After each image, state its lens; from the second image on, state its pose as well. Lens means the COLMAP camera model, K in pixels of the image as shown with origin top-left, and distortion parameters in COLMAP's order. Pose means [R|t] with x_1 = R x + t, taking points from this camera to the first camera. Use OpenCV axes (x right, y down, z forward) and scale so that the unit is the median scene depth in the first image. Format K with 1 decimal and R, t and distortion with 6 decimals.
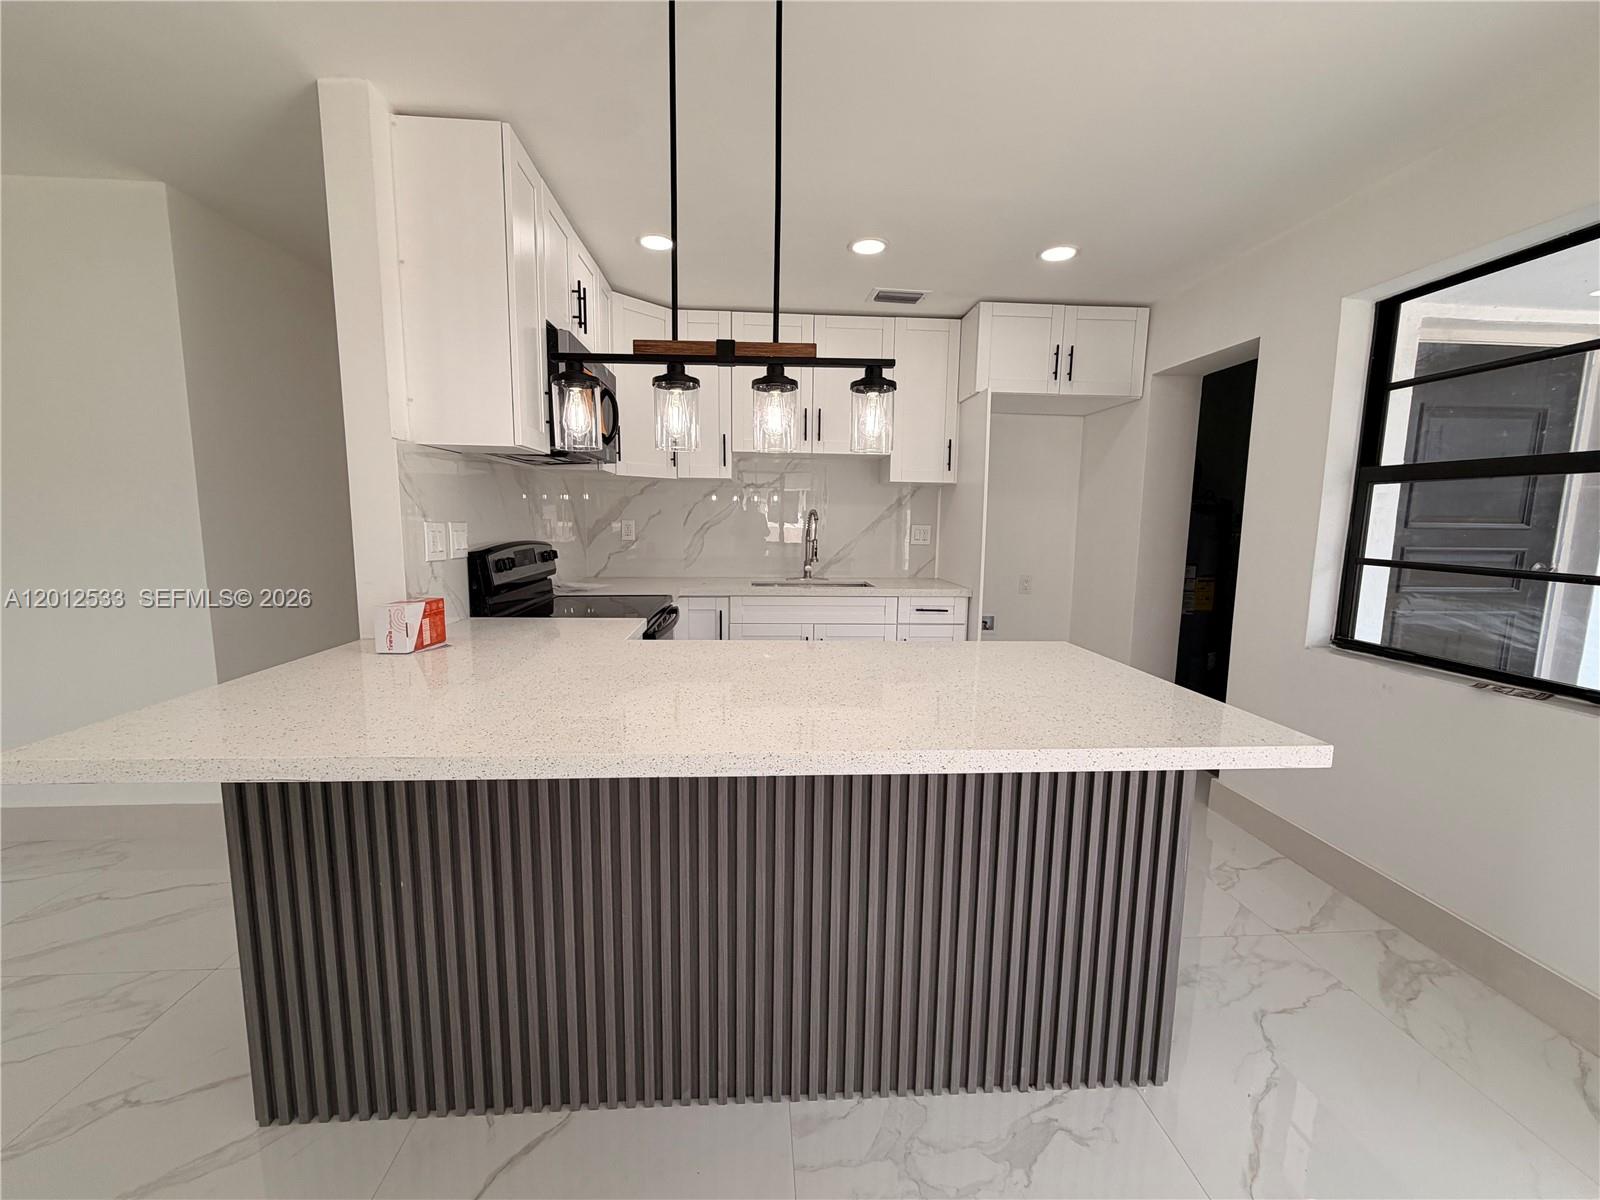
lens RADIAL K [[640.7, 0, 791.2], [0, 640.7, 601.0], [0, 0, 1]] dist [0.001722, 0.000158]
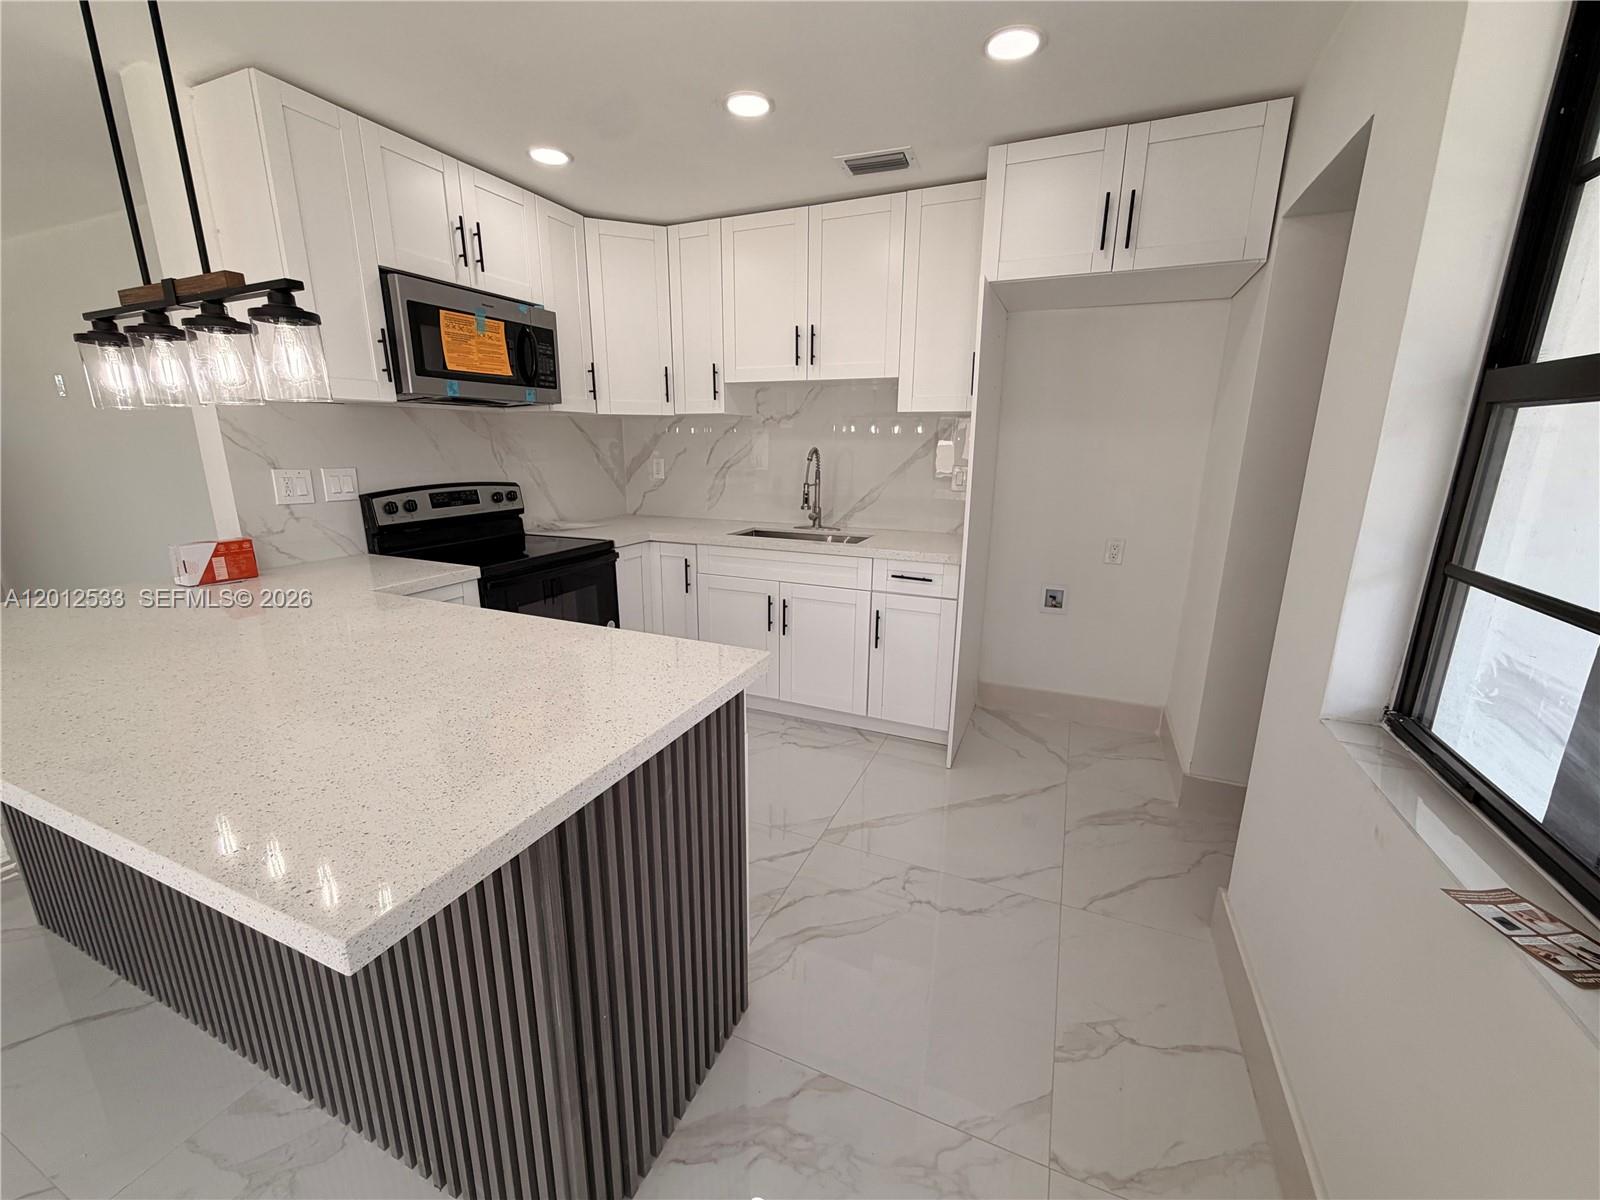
lens RADIAL K [[640.7, 0, 795.7], [0, 640.7, 600.2], [0, 0, 1]] dist [0.001722, 0.000158]
pose [[0.886563, 0.105804, -0.450345, 0.464790], [-0.054787, 0.990657, 0.124889, -0.051101], [0.459351, -0.086049, 0.884077, 0.236186]]
